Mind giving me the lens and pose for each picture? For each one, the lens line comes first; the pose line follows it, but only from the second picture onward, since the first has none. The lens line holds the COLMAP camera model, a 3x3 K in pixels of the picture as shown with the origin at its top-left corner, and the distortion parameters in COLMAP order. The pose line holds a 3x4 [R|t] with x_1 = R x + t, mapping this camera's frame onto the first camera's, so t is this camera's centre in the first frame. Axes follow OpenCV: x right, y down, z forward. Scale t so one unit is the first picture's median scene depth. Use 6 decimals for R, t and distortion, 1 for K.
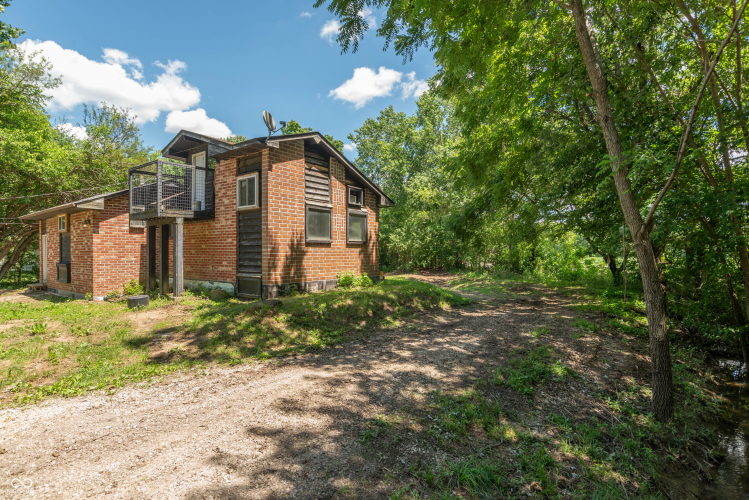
lens RADIAL K [[385.0, 0, 375.4], [0, 385.0, 260.0], [0, 0, 1]] dist [0.002172, 0.001488]
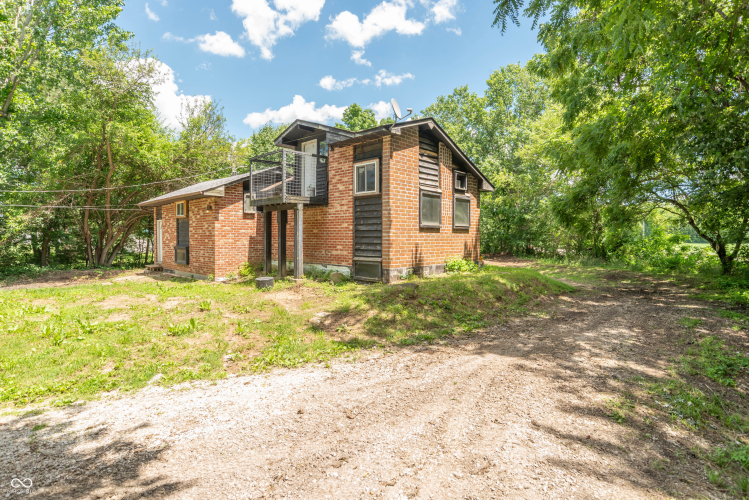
lens RADIAL K [[390.1, 0, 374.5], [0, 390.1, 250.0], [0, 0, 1]] dist [-0.000956, 0.000530]
pose [[0.993199, 0.007614, -0.116177, -0.167815], [-0.006059, 0.999887, 0.013729, 0.000386], [0.116268, -0.012932, 0.993134, -0.030504]]
